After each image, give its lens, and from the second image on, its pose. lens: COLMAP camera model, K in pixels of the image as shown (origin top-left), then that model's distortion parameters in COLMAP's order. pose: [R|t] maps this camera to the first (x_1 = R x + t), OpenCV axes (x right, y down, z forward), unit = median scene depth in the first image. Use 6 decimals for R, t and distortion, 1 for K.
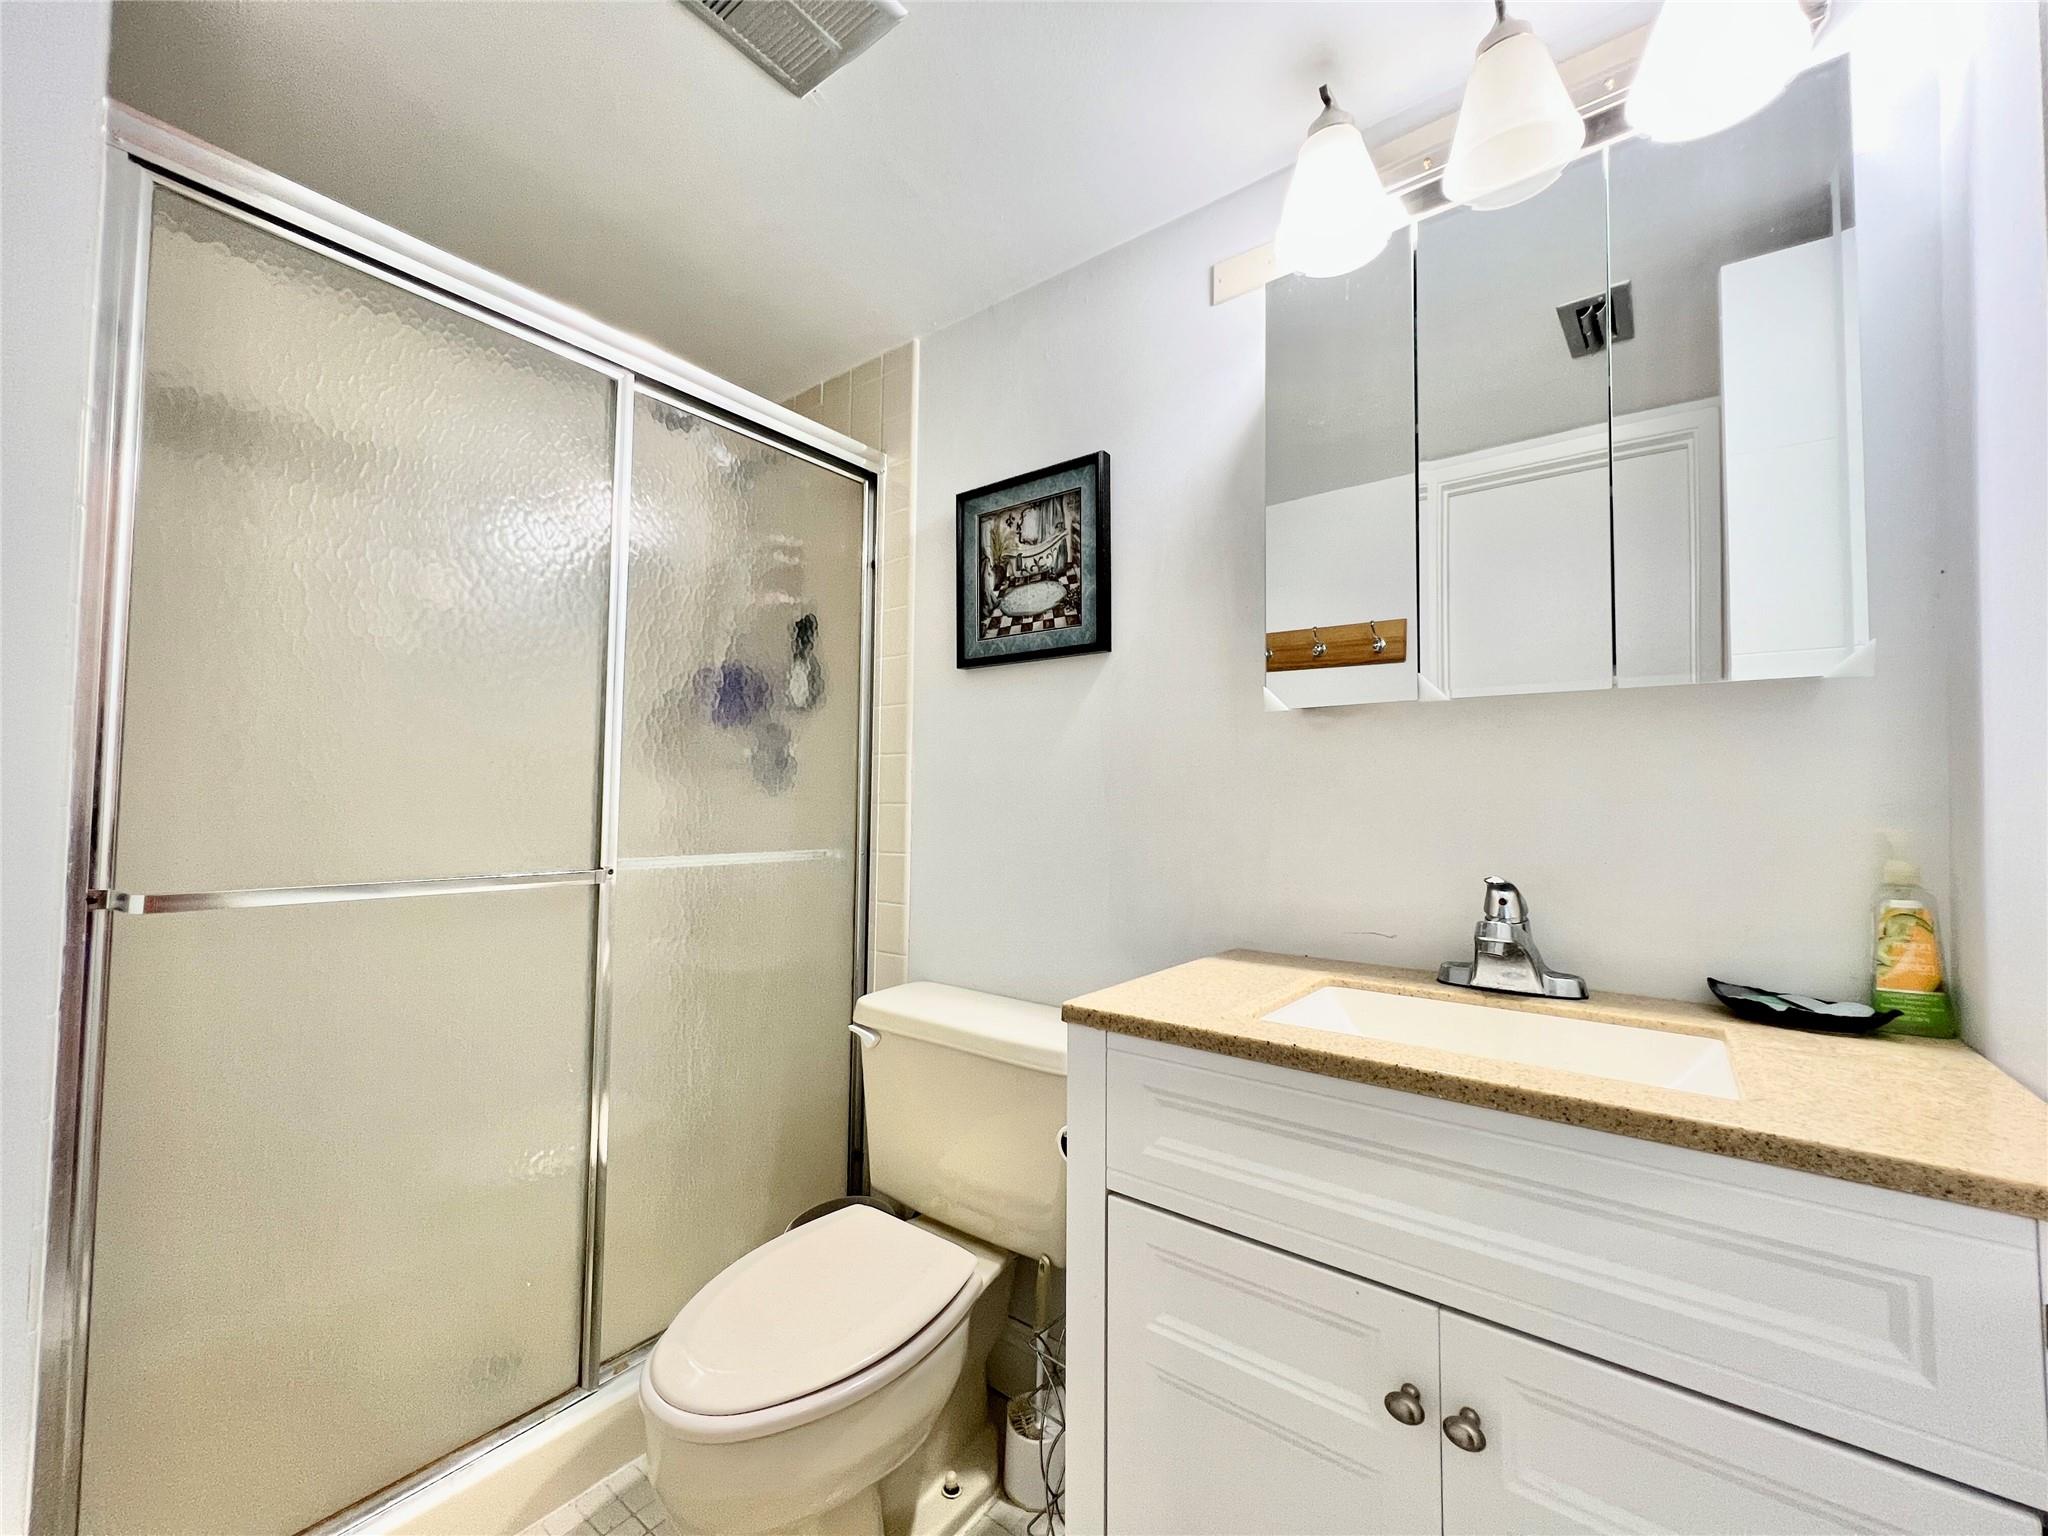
lens RADIAL K [[823.7, 0, 1018.4], [0, 823.7, 768.3], [0, 0, 1]] dist [0.000157, -0.000418]
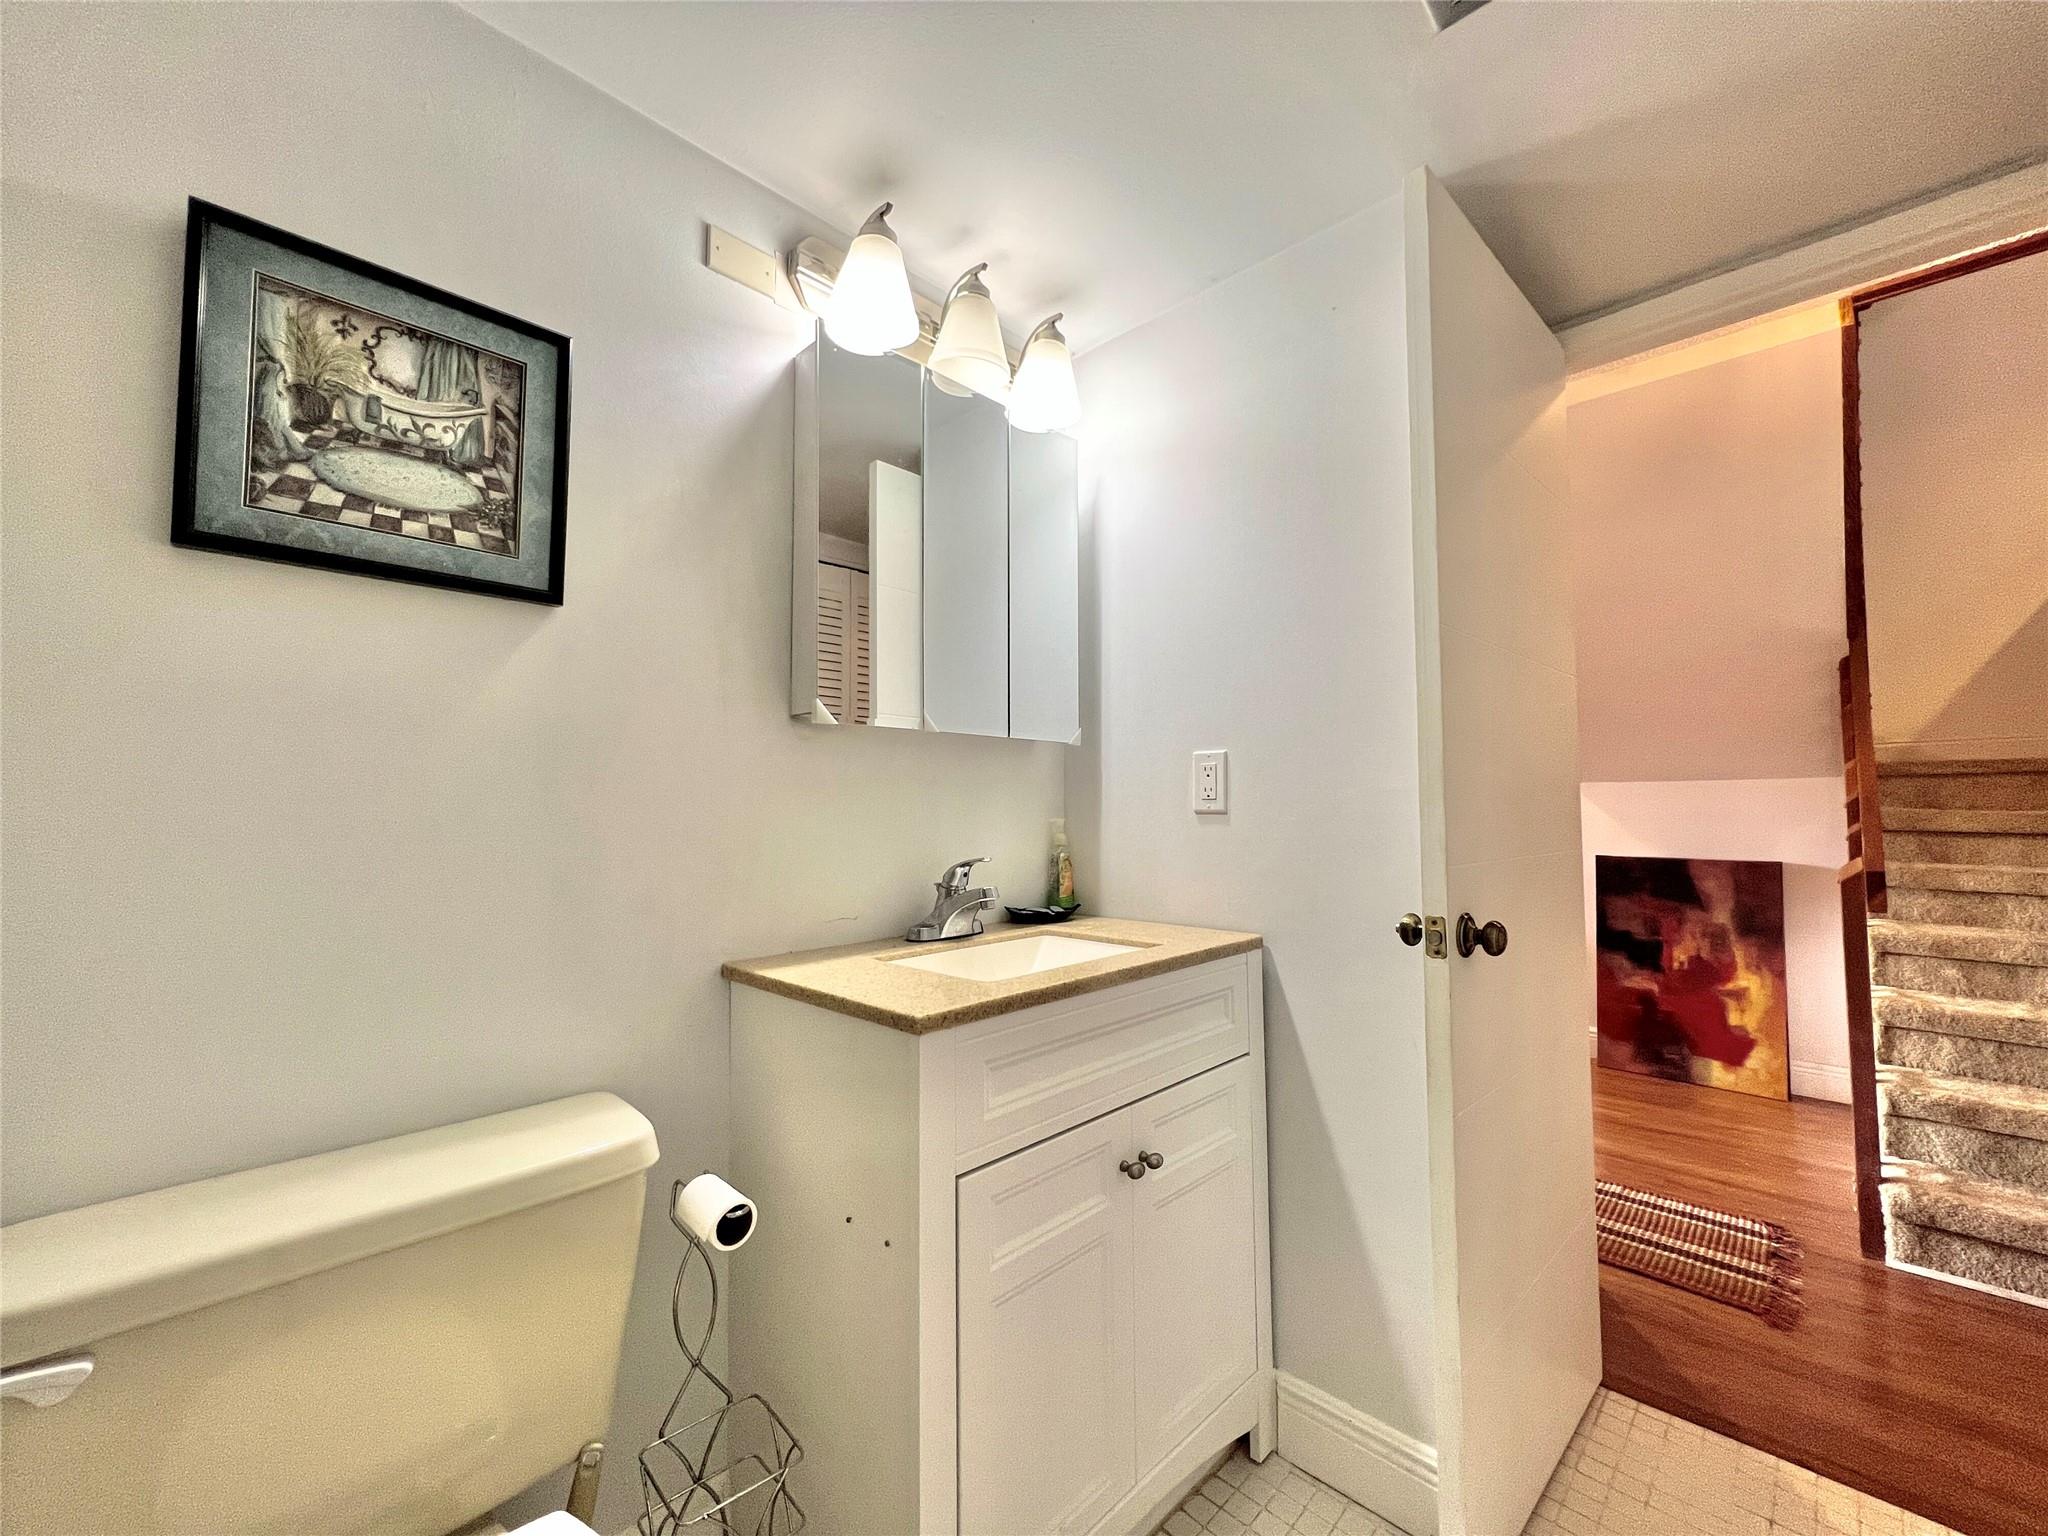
lens RADIAL K [[823.7, 0, 1021.3], [0, 823.7, 772.7], [0, 0, 1]] dist [0.000157, -0.000418]
pose [[0.112171, 0.034534, 0.993089, -0.550734], [-0.038079, 0.998811, -0.030432, 0.013871], [-0.992959, -0.034403, 0.113353, 0.473879]]
